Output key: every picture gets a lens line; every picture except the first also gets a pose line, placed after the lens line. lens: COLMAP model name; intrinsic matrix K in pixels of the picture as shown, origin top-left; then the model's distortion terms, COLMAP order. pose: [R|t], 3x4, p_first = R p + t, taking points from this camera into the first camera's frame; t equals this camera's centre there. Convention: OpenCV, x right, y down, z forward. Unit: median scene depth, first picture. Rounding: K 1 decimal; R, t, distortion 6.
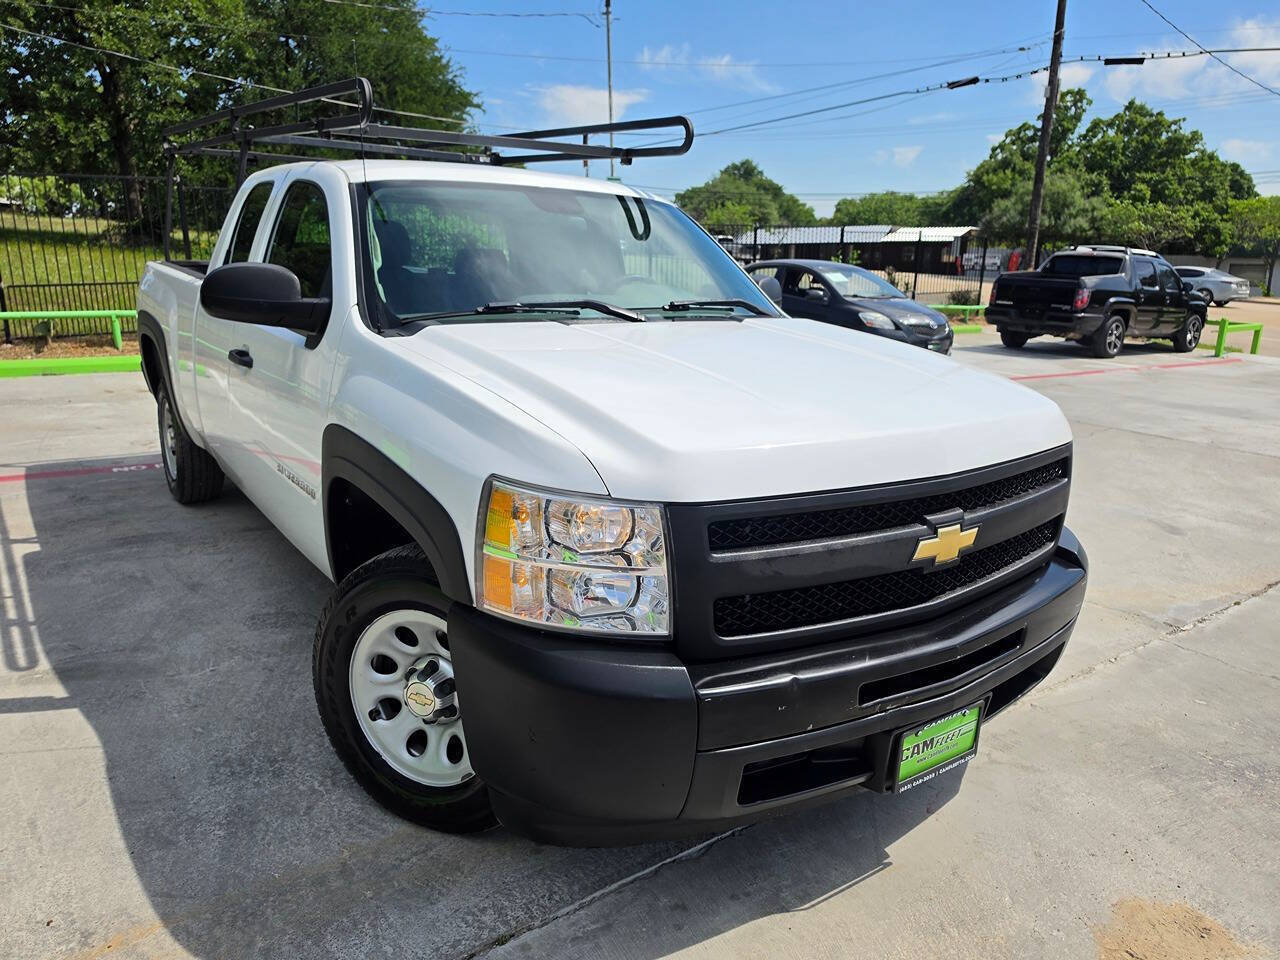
lens RADIAL K [[909.1, 0, 637.9], [0, 909.1, 475.9], [0, 0, 1]] dist [-0.003675, -0.002061]
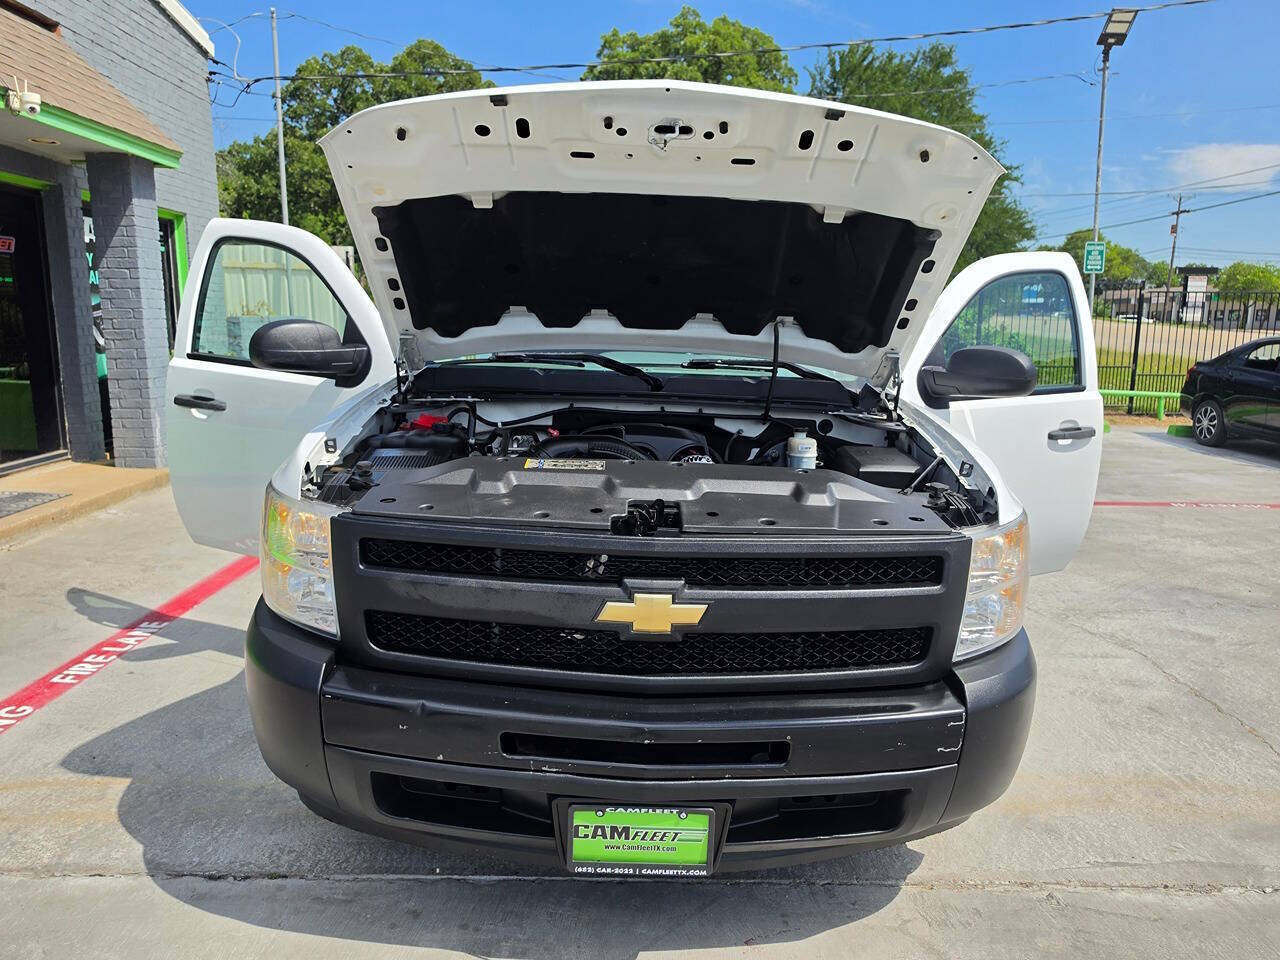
lens RADIAL K [[908.0, 0, 637.9], [0, 908.0, 478.8], [0, 0, 1]] dist [0.000287, -0.000495]
pose [[0.821236, 0.098071, -0.562097, 0.634690], [-0.142387, 0.989176, -0.035446, -0.018451], [0.552537, 0.109145, 0.826311, 0.174983]]
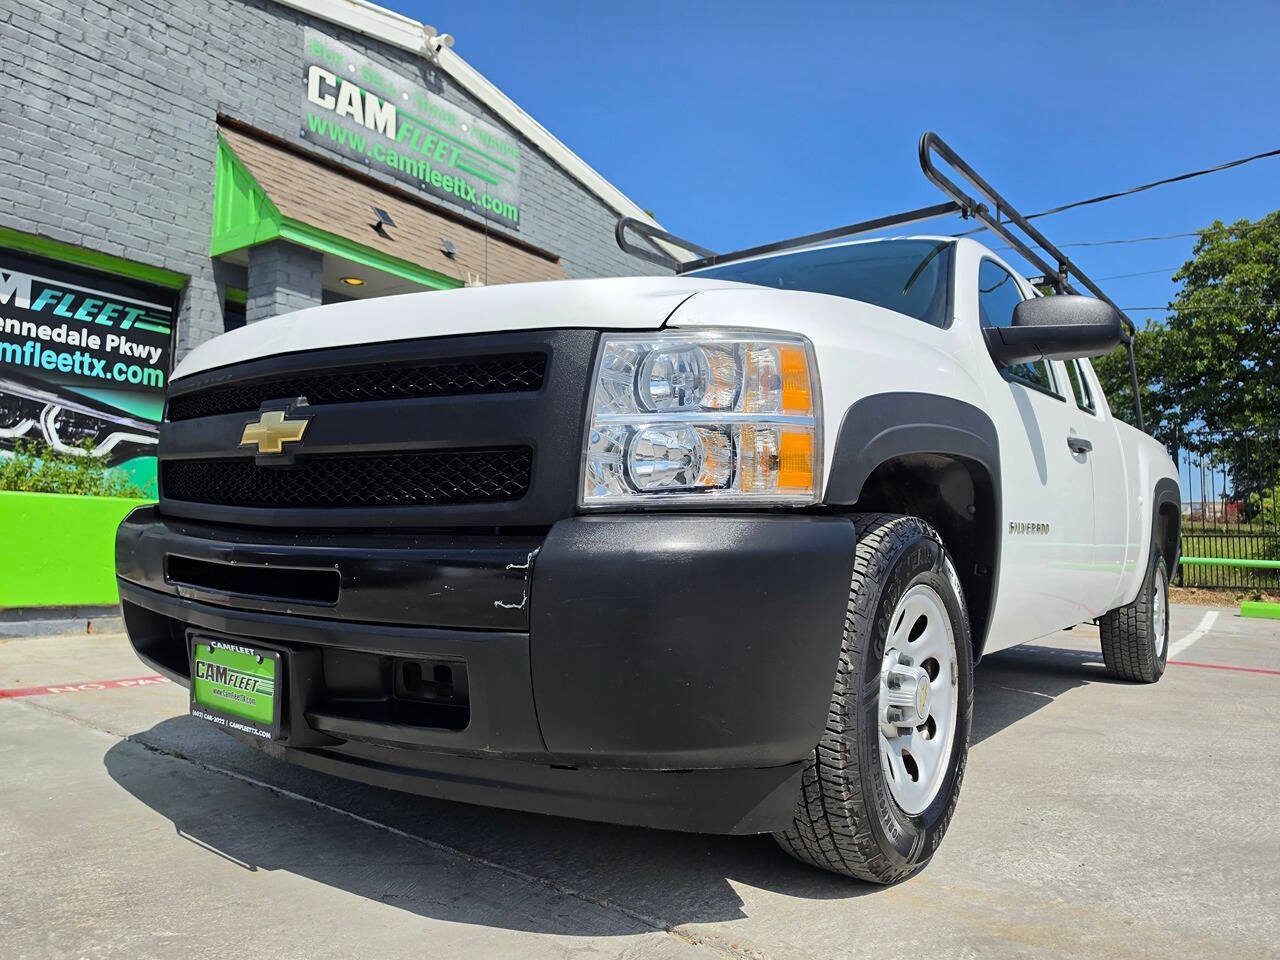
lens RADIAL K [[897.7, 0, 630.1], [0, 897.7, 497.6], [0, 0, 1]] dist [-0.001342, 0.003750]
pose [[0.296221, -0.067069, -0.952762, 0.946531], [-0.246765, 0.958290, -0.144179, 0.135362], [0.922692, 0.277817, 0.267315, 0.845017]]
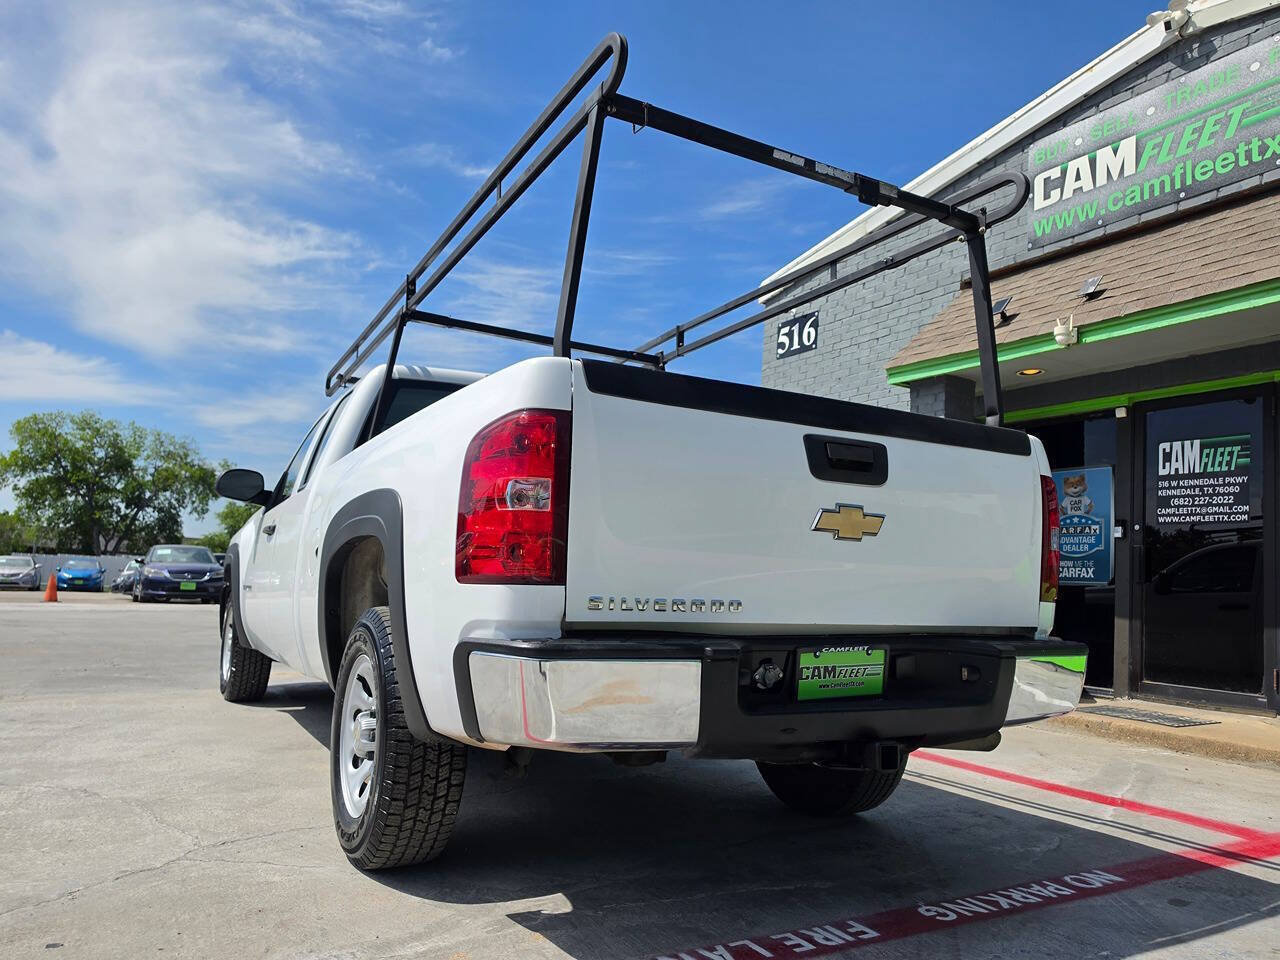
lens RADIAL K [[904.7, 0, 638.6], [0, 904.7, 501.9], [0, 0, 1]] dist [0.003795, -0.007702]
pose [[-0.993173, -0.060043, 0.100016, -0.801921], [-0.045200, 0.988463, 0.144562, -0.560239], [-0.107542, 0.139054, -0.984428, 3.210713]]
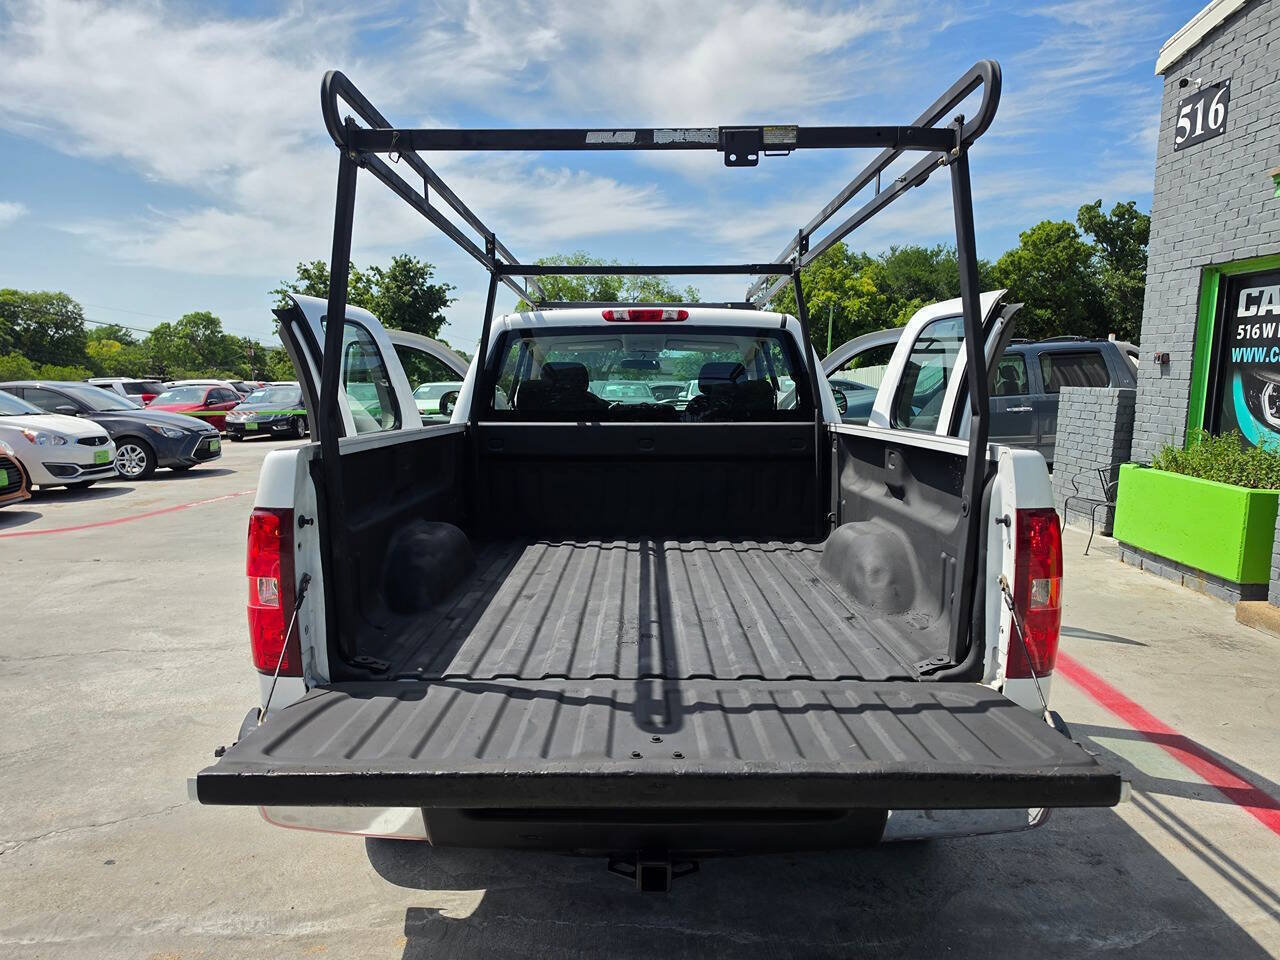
lens RADIAL K [[903.0, 0, 637.9], [0, 903.0, 484.1], [0, 0, 1]] dist [0.002948, -0.003372]
pose [[-0.810579, -0.104280, 0.576271, -1.313776], [0.110876, 0.938895, 0.325857, -0.751755], [-0.575038, 0.328027, -0.749486, 2.873502]]
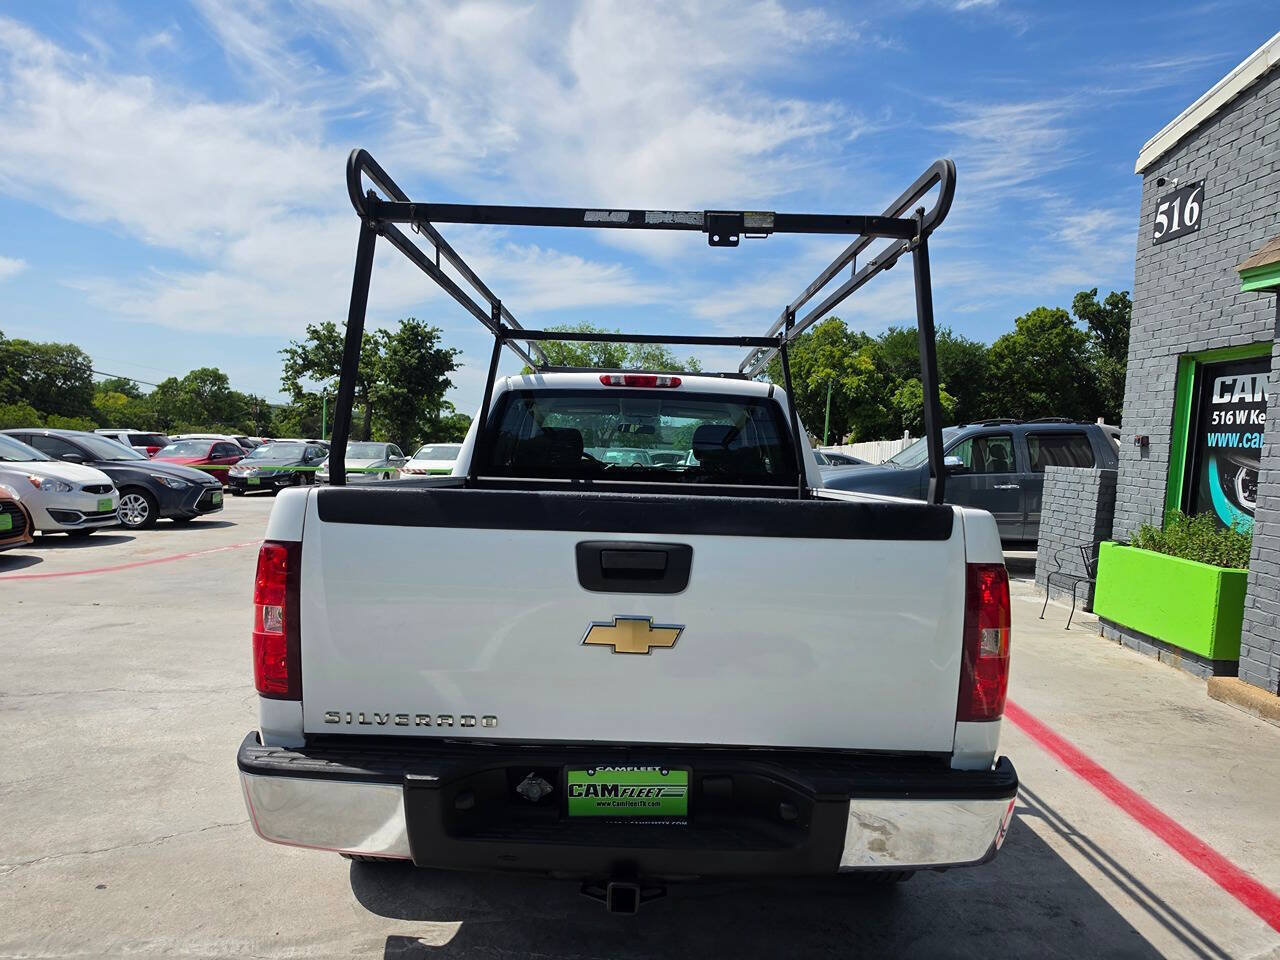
lens RADIAL K [[899.2, 0, 645.3], [0, 899.2, 500.7], [0, 0, 1]] dist [0.009319, -0.008149]
pose [[-0.812546, -0.096666, 0.574826, -1.362519], [0.078070, 0.959221, 0.271663, -0.751561], [-0.577645, 0.265616, -0.771864, 2.917209]]
